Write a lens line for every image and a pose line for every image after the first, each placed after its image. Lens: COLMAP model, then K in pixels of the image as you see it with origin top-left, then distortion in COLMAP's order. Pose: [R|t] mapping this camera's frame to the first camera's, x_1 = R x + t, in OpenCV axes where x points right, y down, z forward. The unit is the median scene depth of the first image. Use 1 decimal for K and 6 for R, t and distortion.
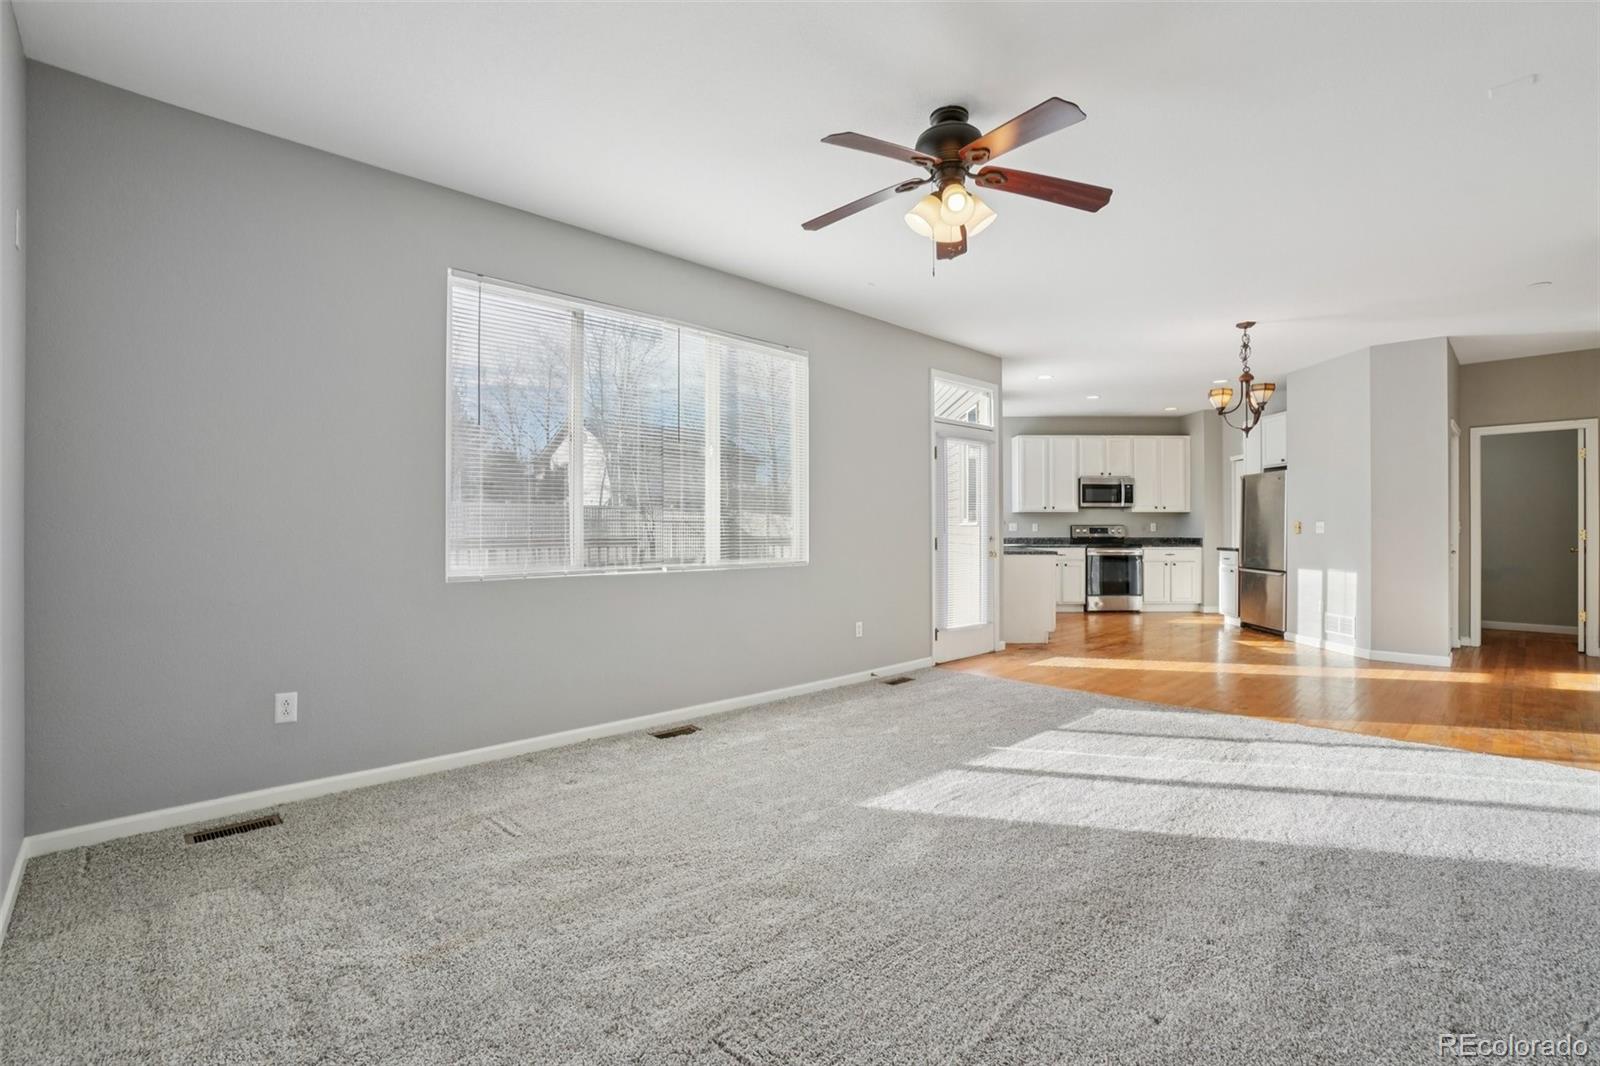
lens RADIAL K [[710.2, 0, 810.5], [0, 710.2, 526.4], [0, 0, 1]] dist [-0.045356, 0.002813]
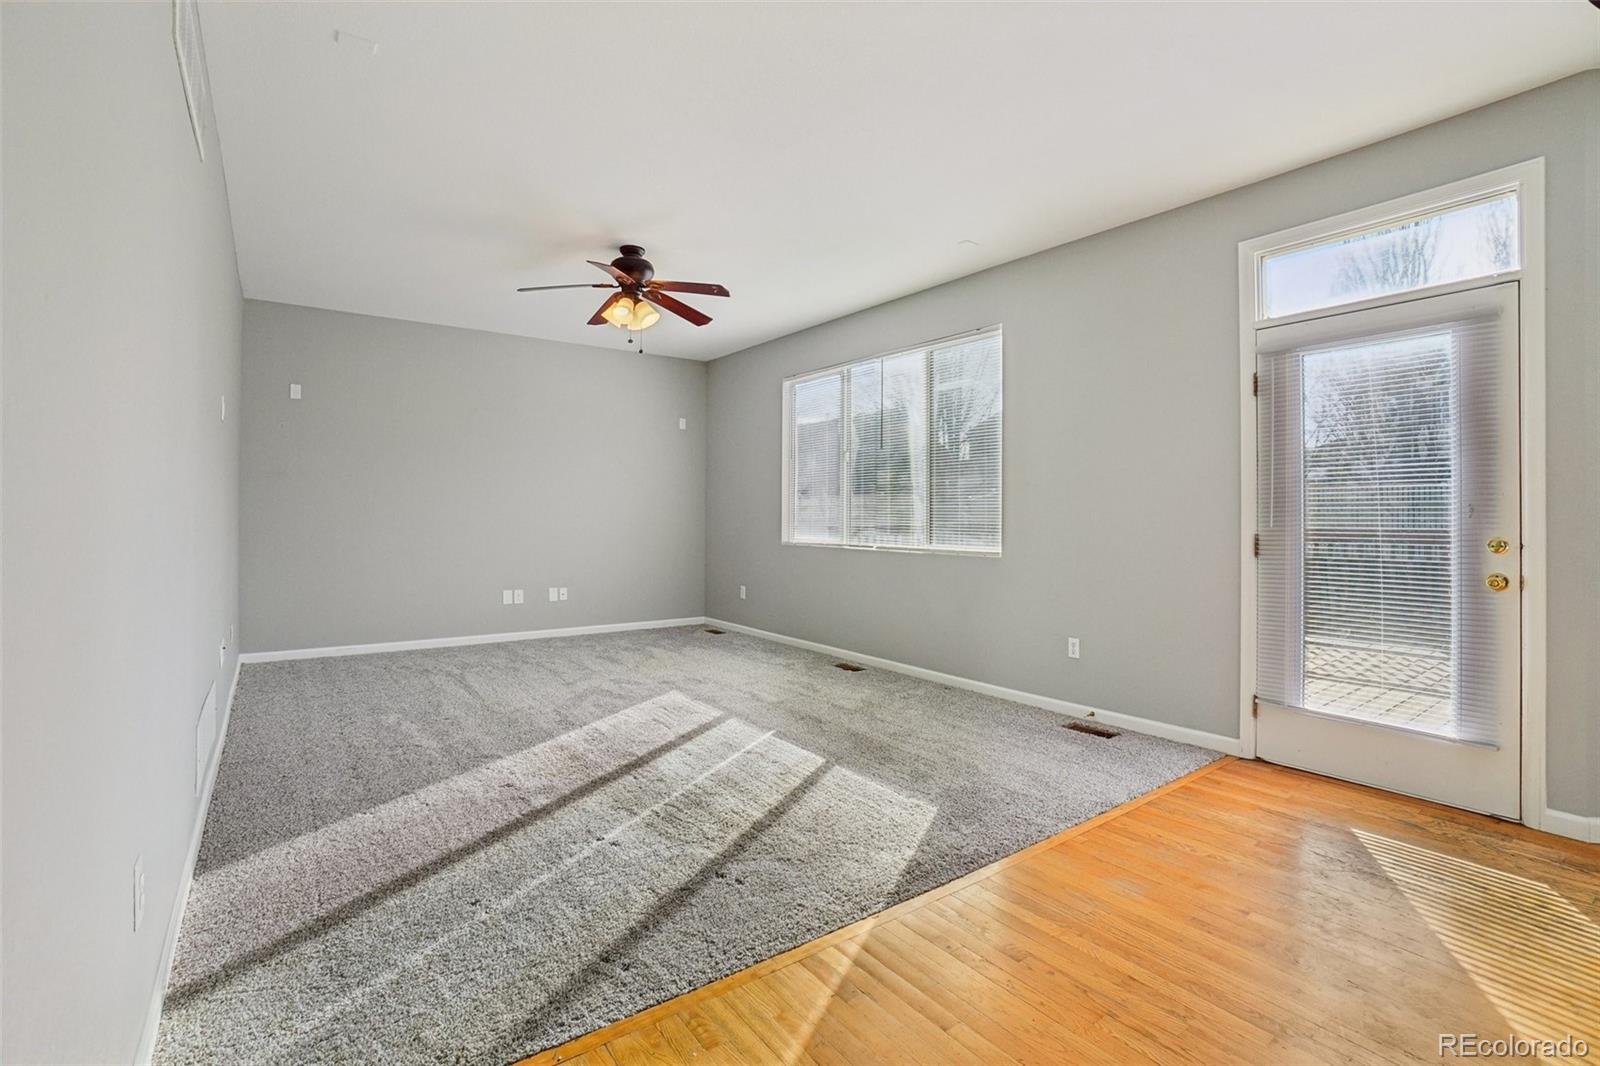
lens RADIAL K [[710.2, 0, 809.0], [0, 710.2, 524.4], [0, 0, 1]] dist [-0.045356, 0.002813]
pose [[-0.110897, 0.012332, -0.993755, 0.926075], [0.001294, 0.999924, 0.012264, -0.000006], [0.993831, 0.000074, -0.110904, 0.854182]]
